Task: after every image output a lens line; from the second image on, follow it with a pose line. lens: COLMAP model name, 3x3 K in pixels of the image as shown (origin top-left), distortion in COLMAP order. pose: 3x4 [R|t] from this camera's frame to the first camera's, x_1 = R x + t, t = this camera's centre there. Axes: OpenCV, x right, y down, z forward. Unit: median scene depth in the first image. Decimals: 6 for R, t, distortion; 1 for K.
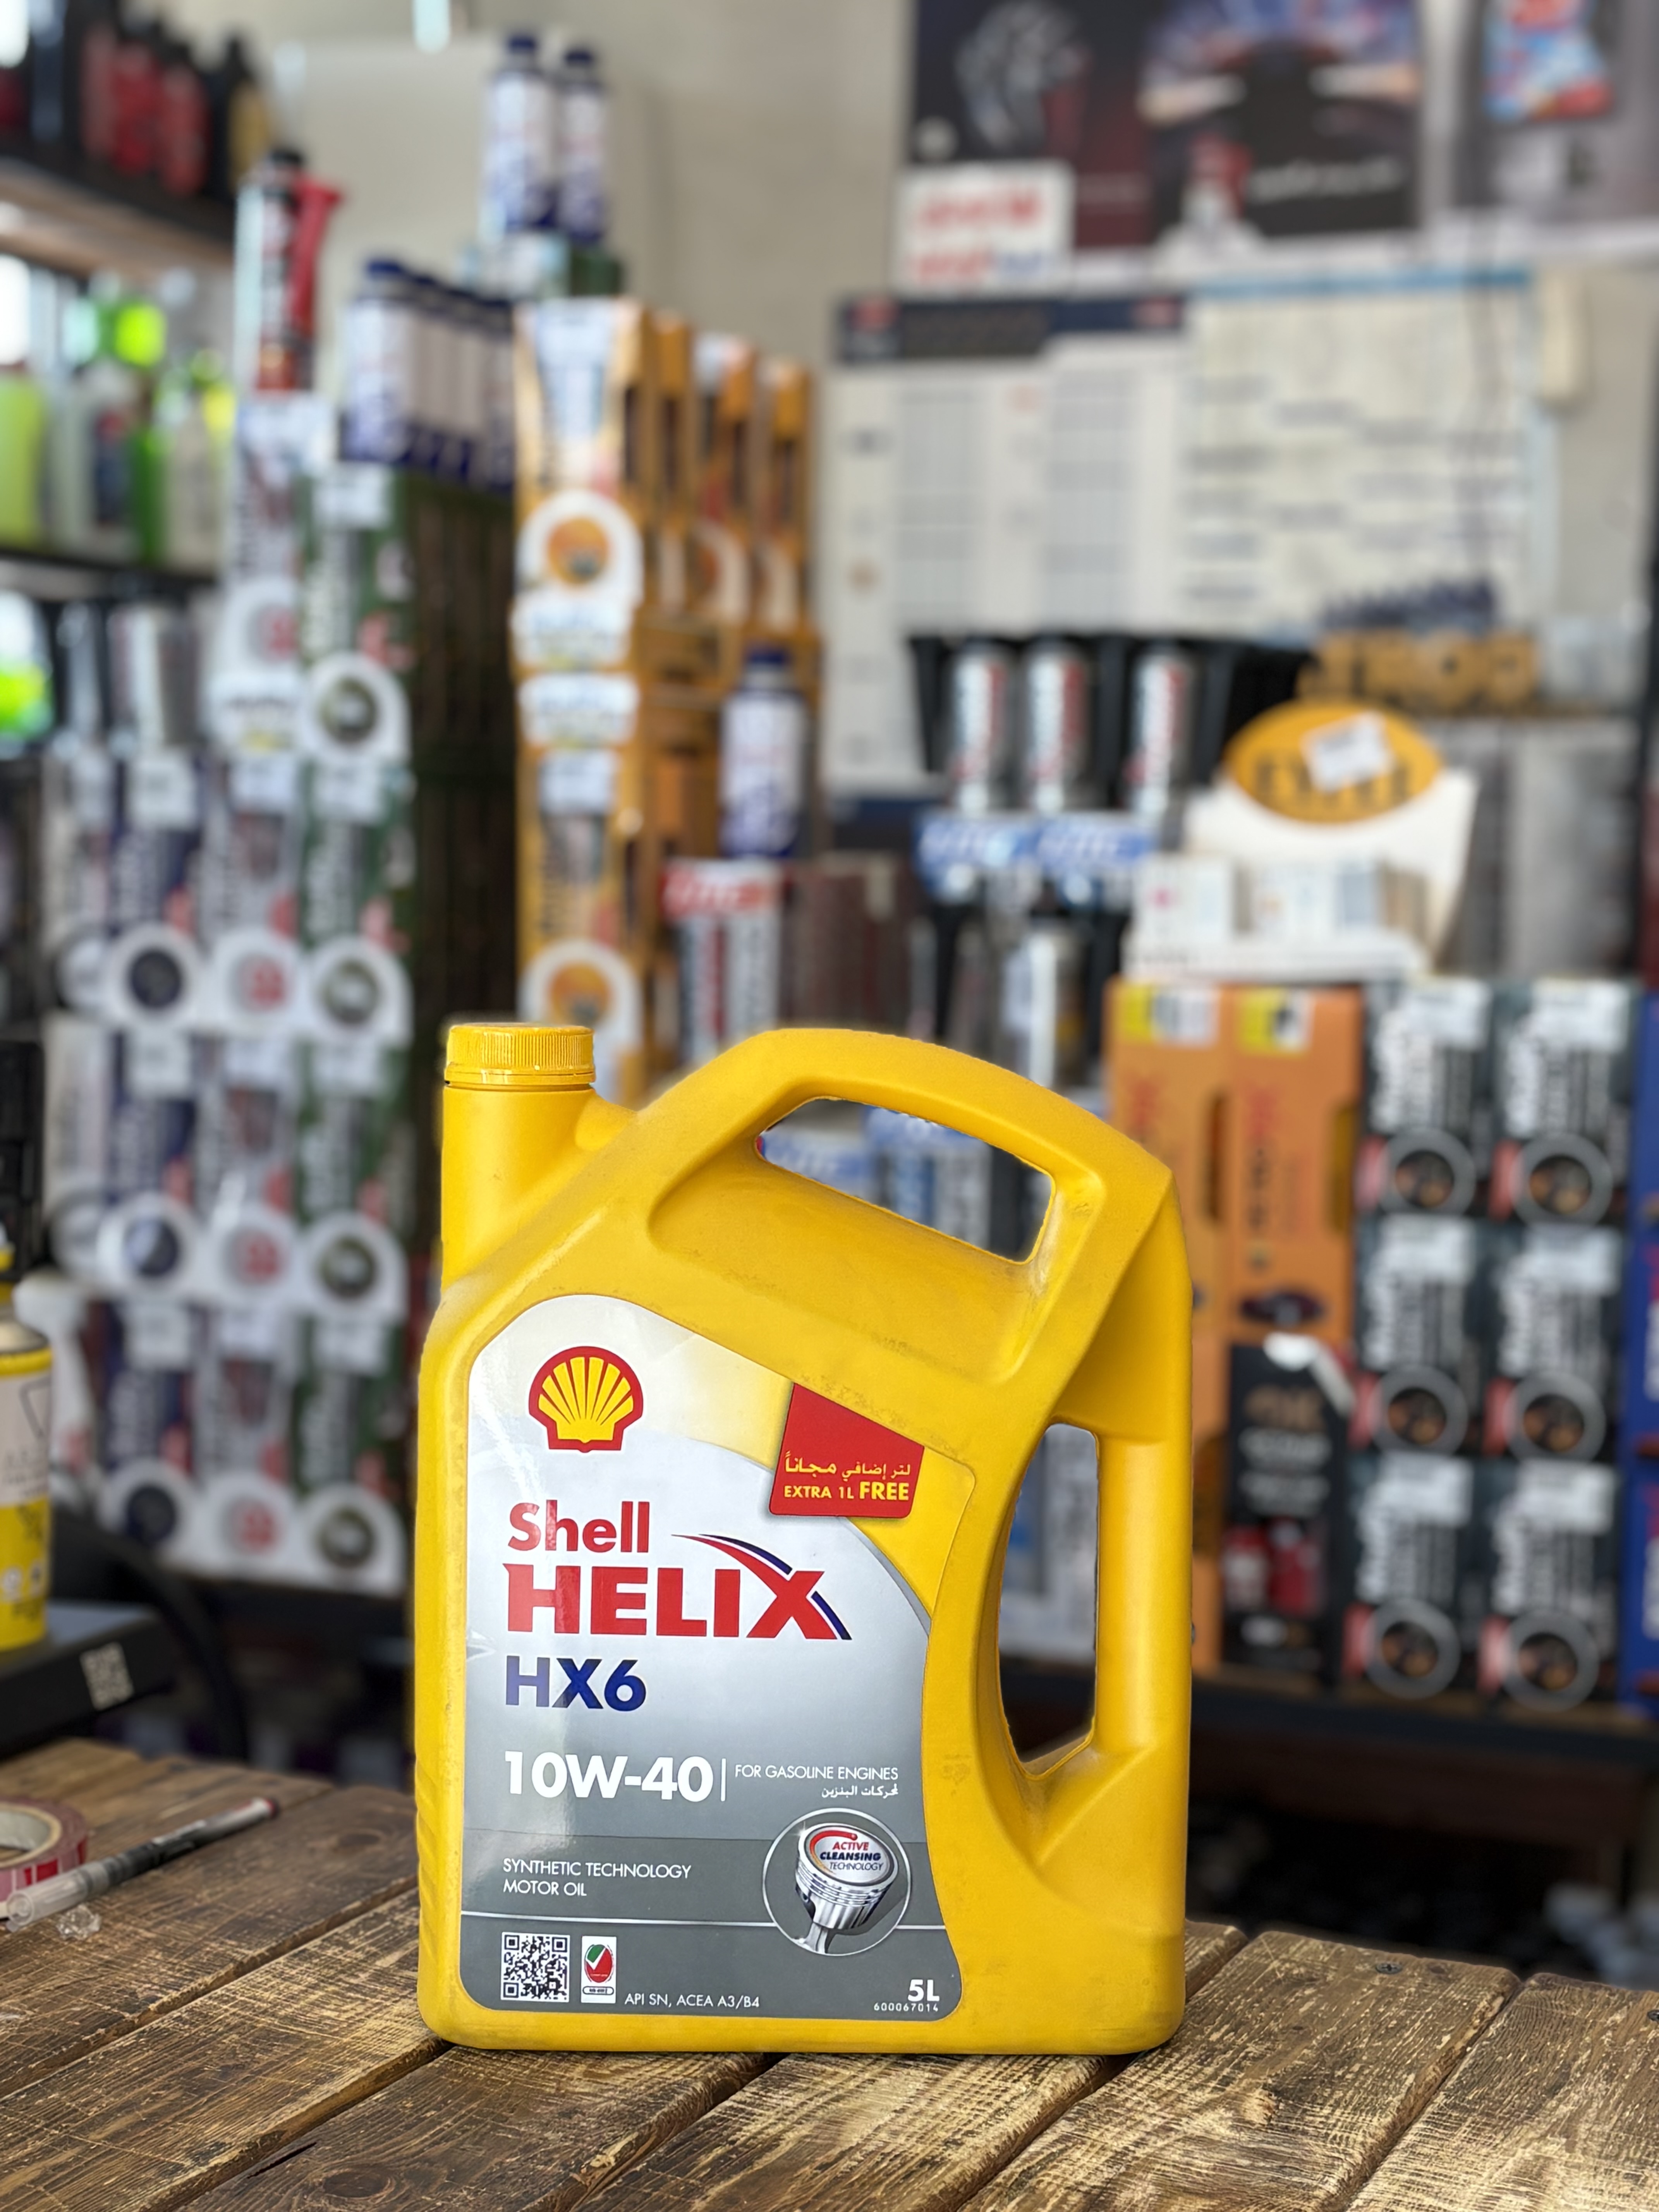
lens RADIAL K [[3218.0, 0, 829.5], [0, 3218.0, 1106.0], [0, 0, 1]] dist [0.169303, -0.690340]
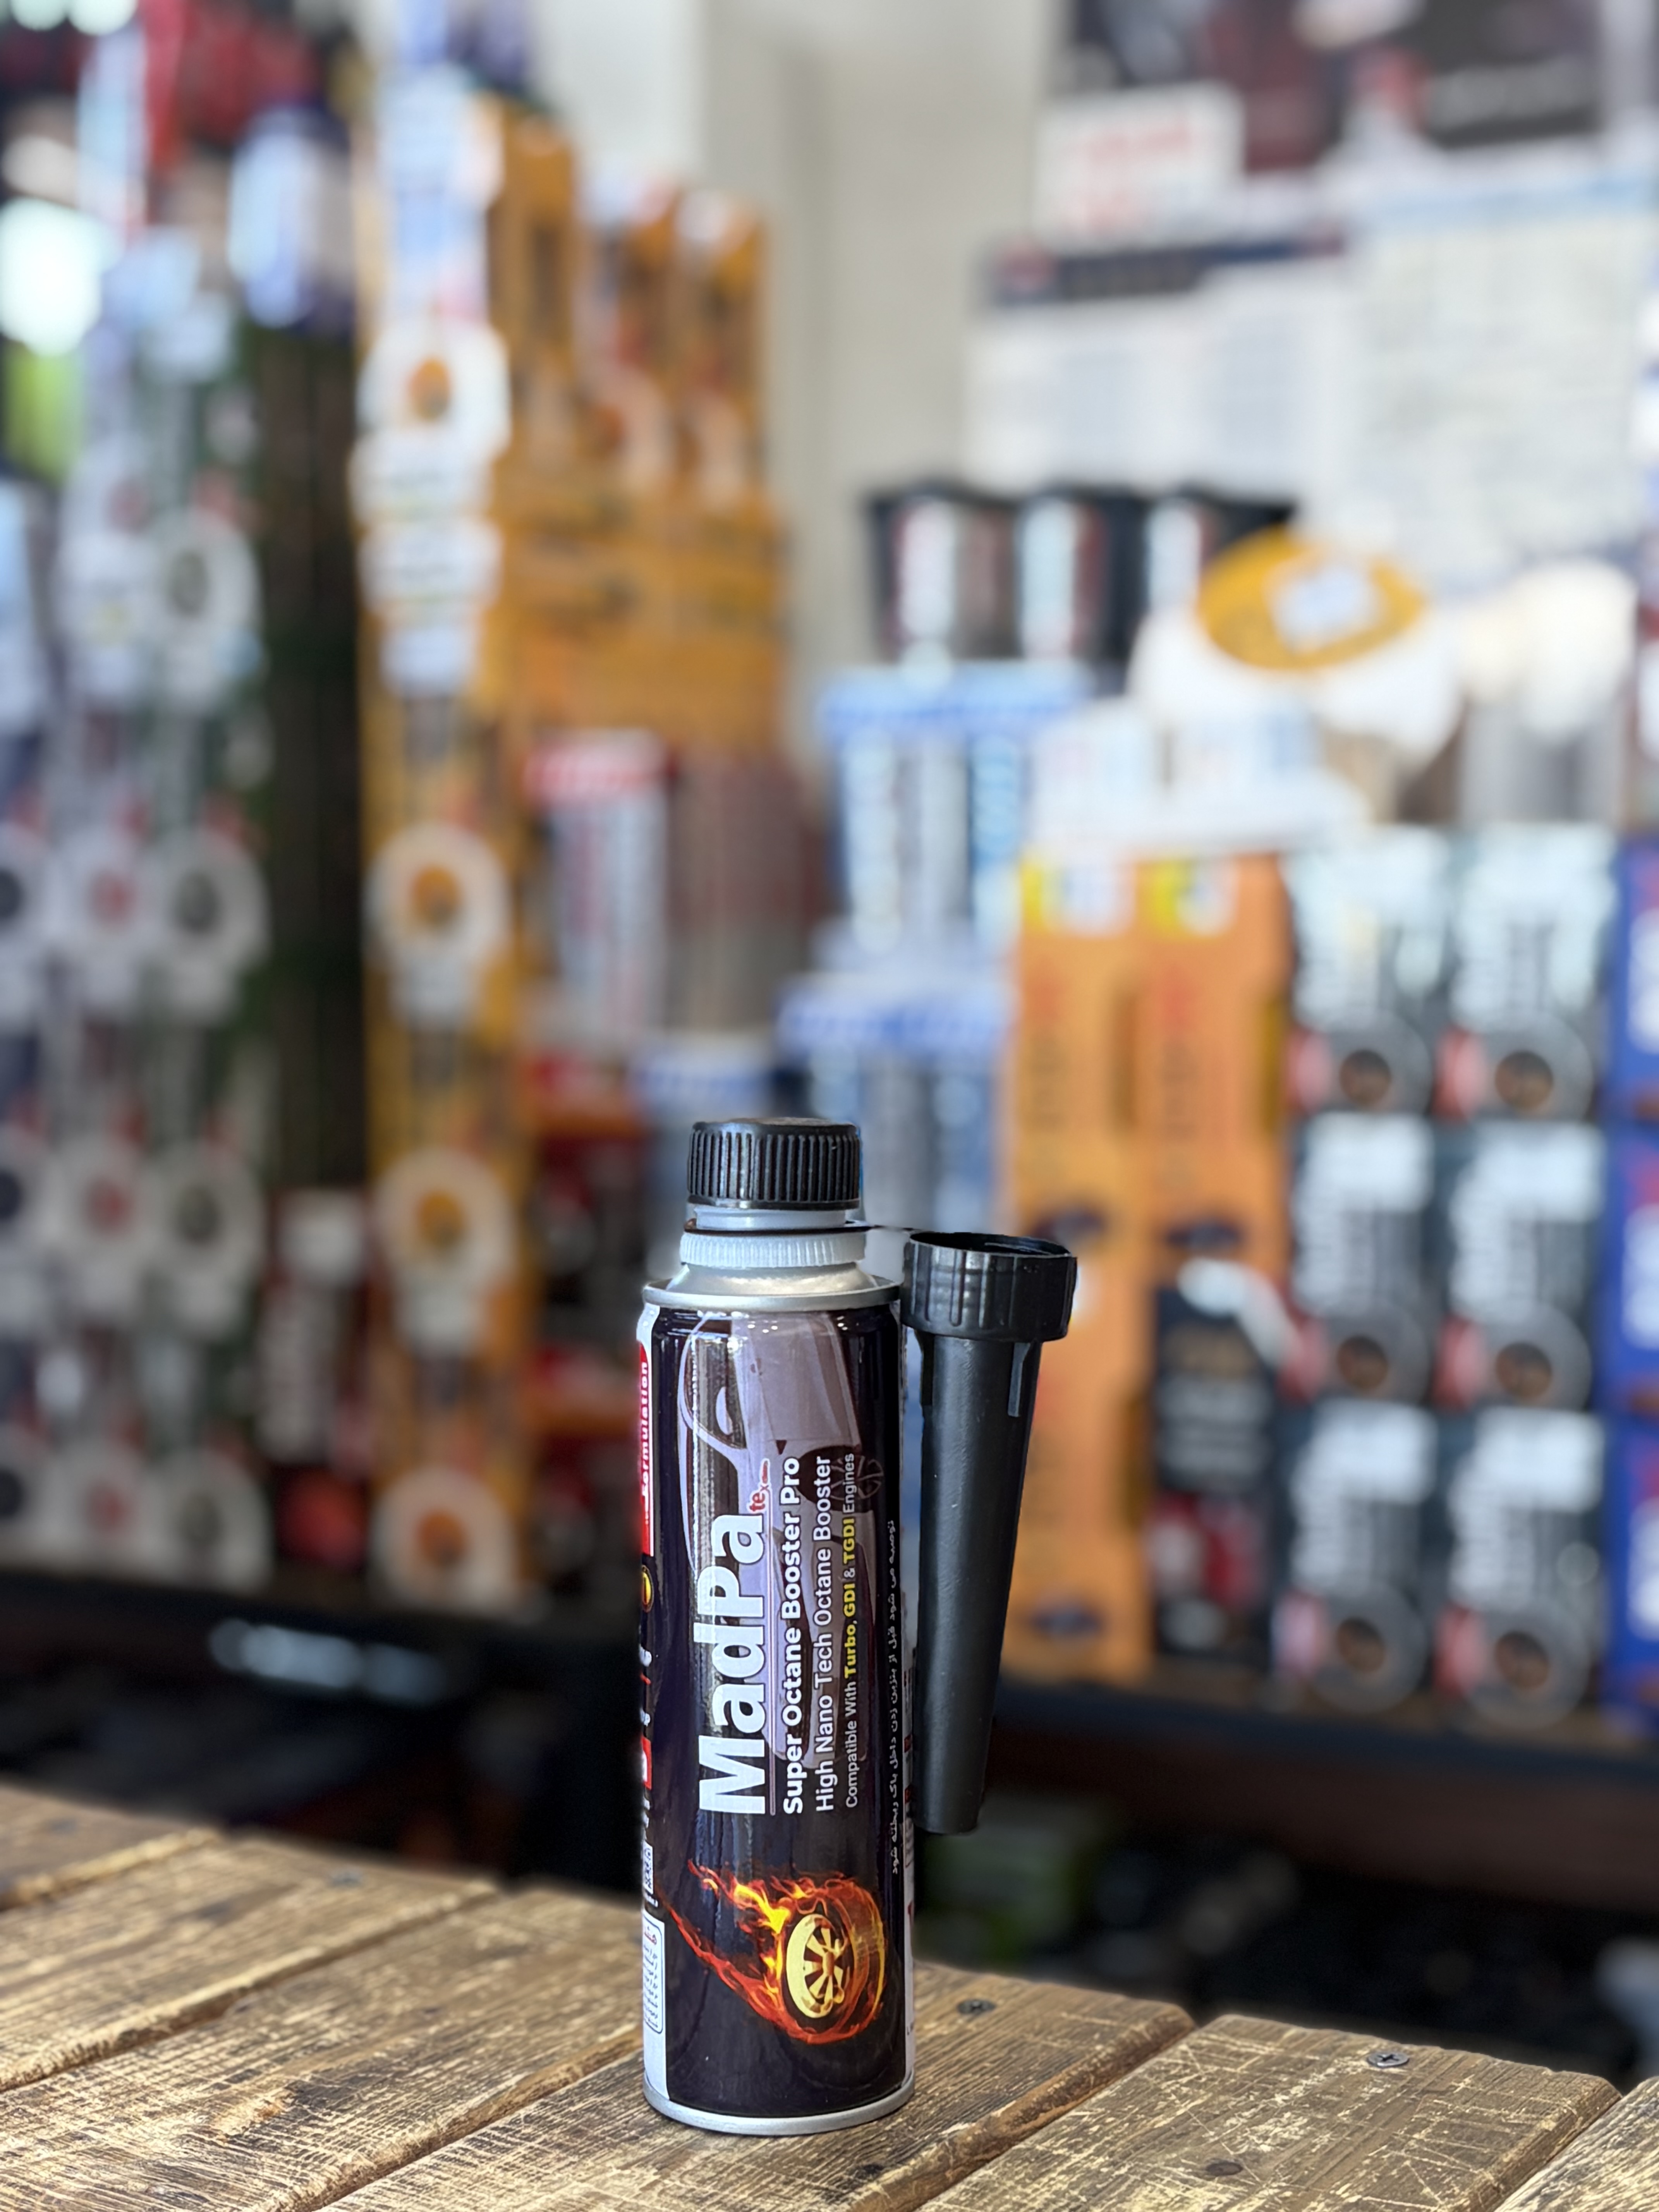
lens RADIAL K [[3236.1, 0, 859.4], [0, 3236.1, 1102.3], [0, 0, 1]] dist [0.173769, -0.726123]
pose [[0.993711, -0.006527, -0.111788, 0.292343], [0.003113, 0.999524, -0.030691, 0.106917], [0.111935, 0.030150, 0.993258, 0.299101]]
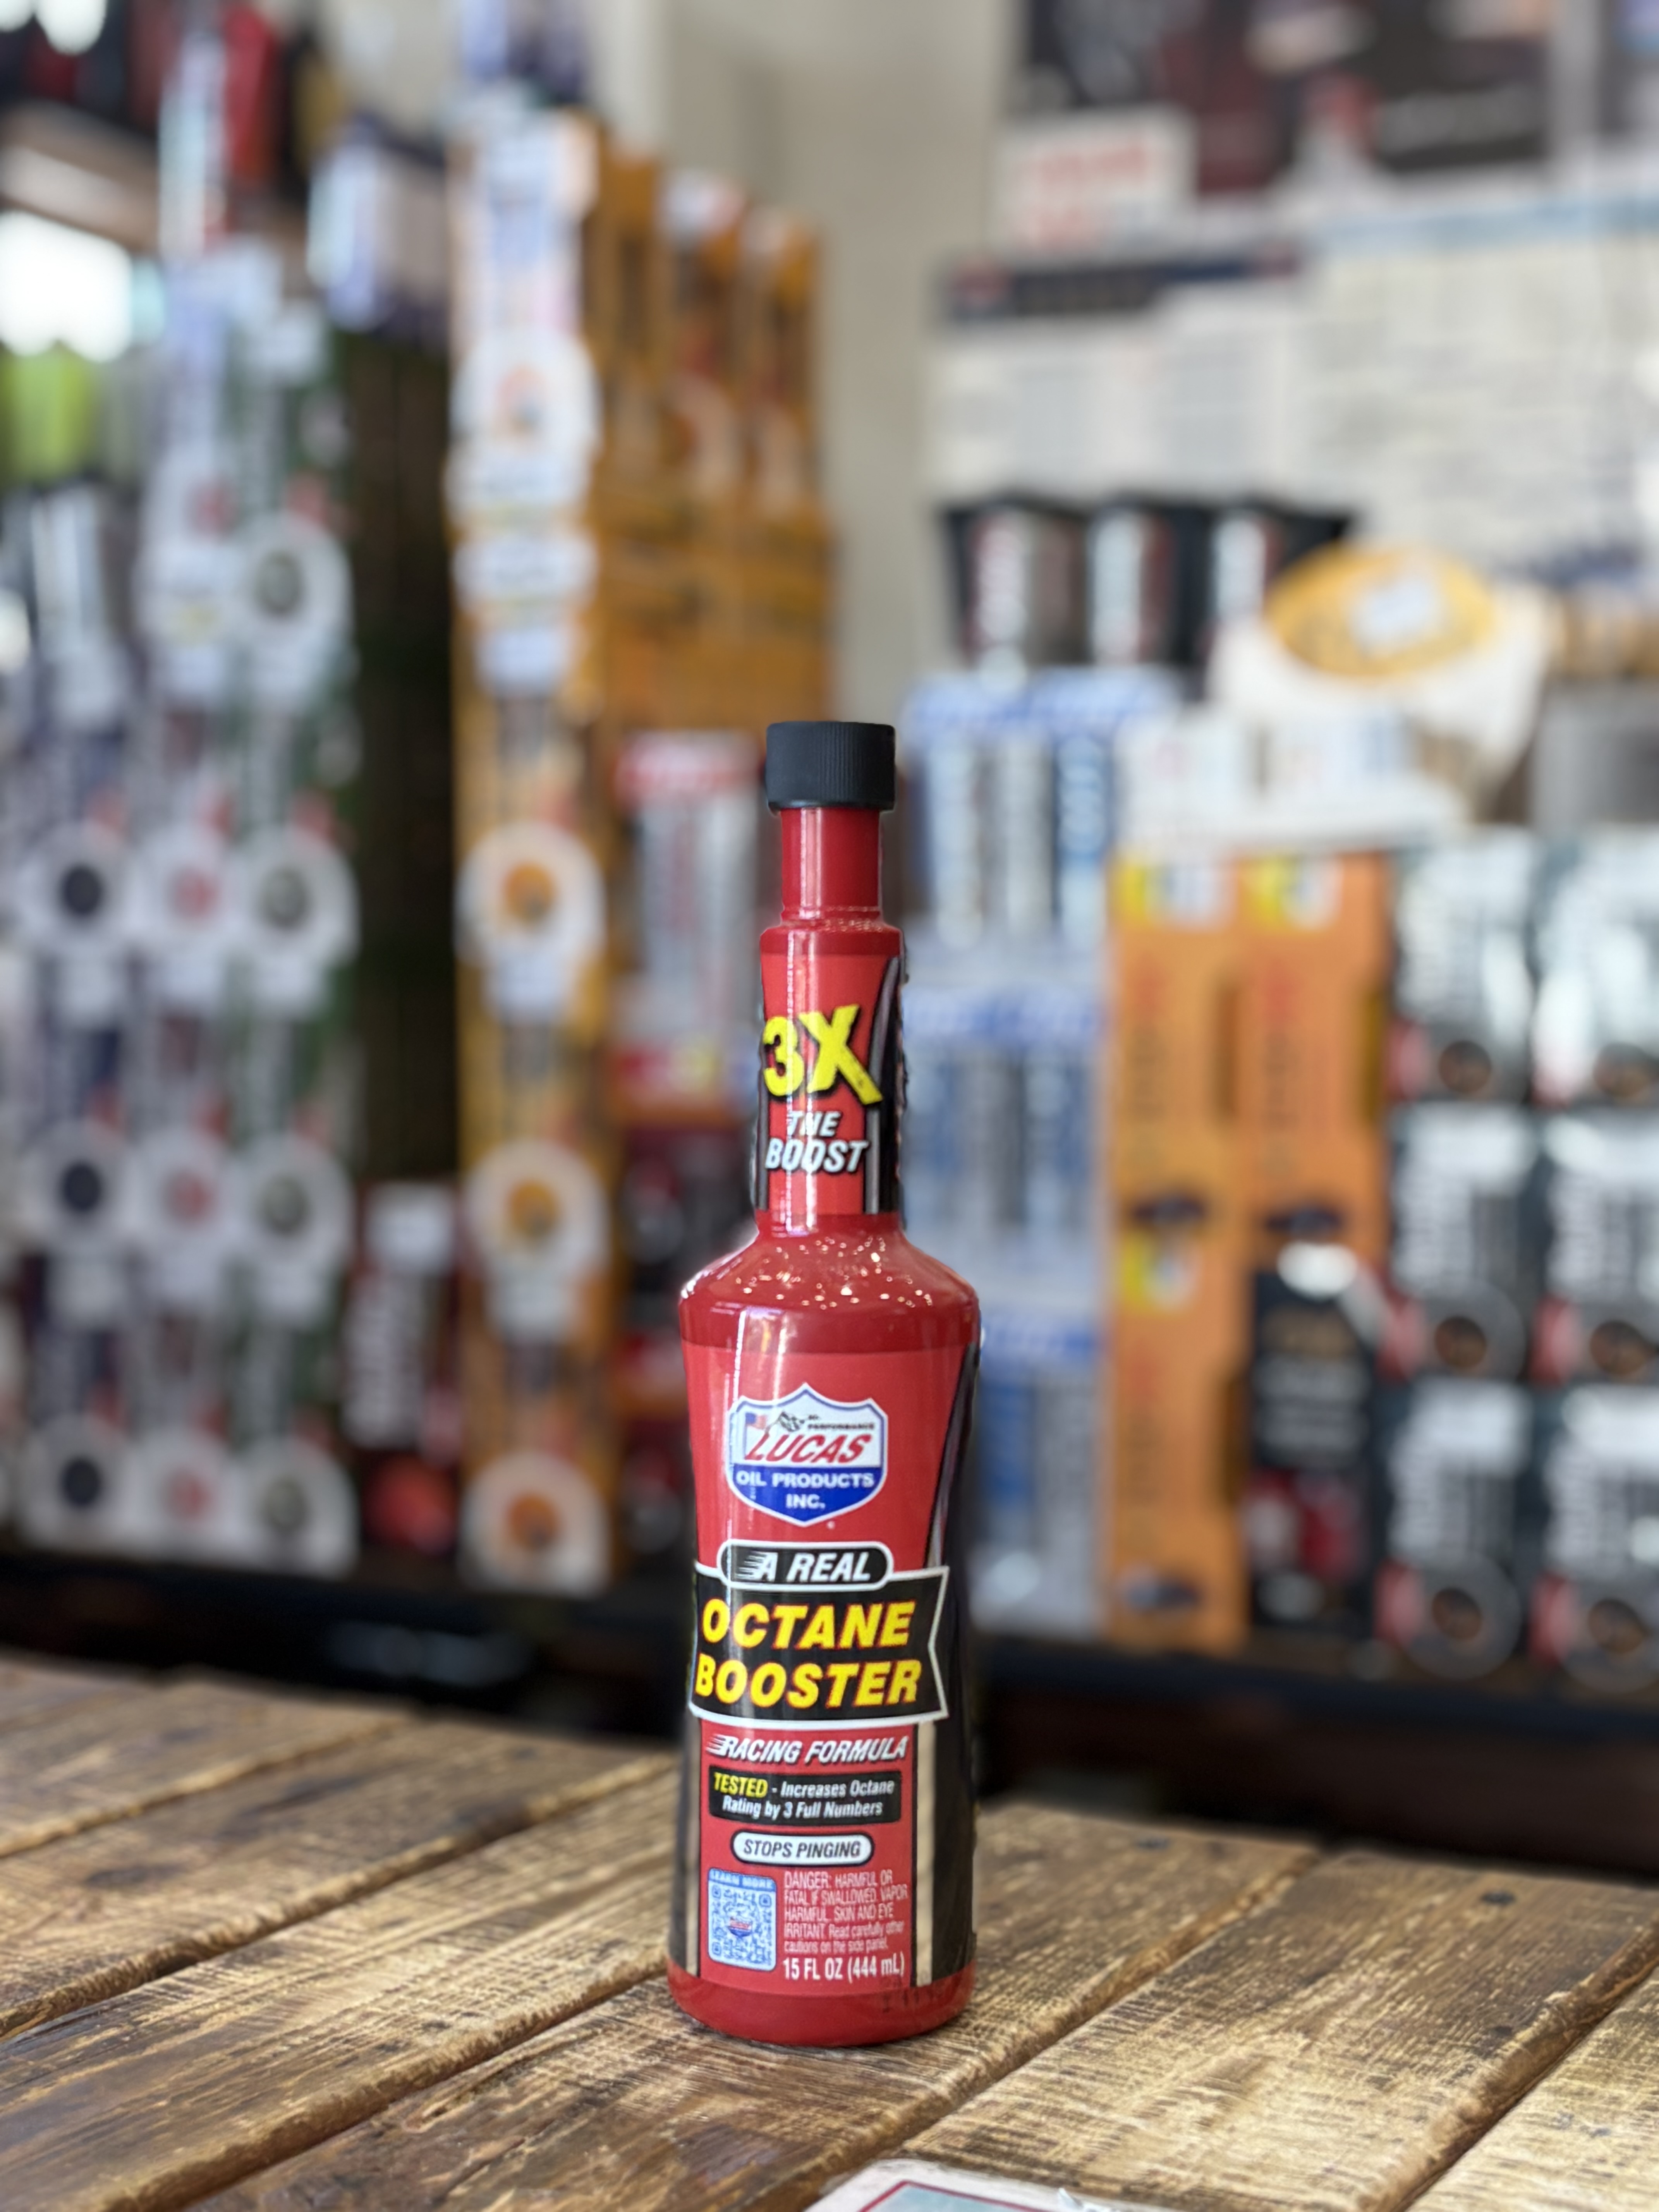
lens RADIAL K [[3231.9, 0, 837.7], [0, 3231.9, 1102.8], [0, 0, 1]] dist [0.187475, -0.794788]
pose [[0.997602, -0.008396, -0.068698, 0.150700], [0.006133, 0.999434, -0.033084, 0.118104], [0.068937, 0.032583, 0.997089, 0.236781]]
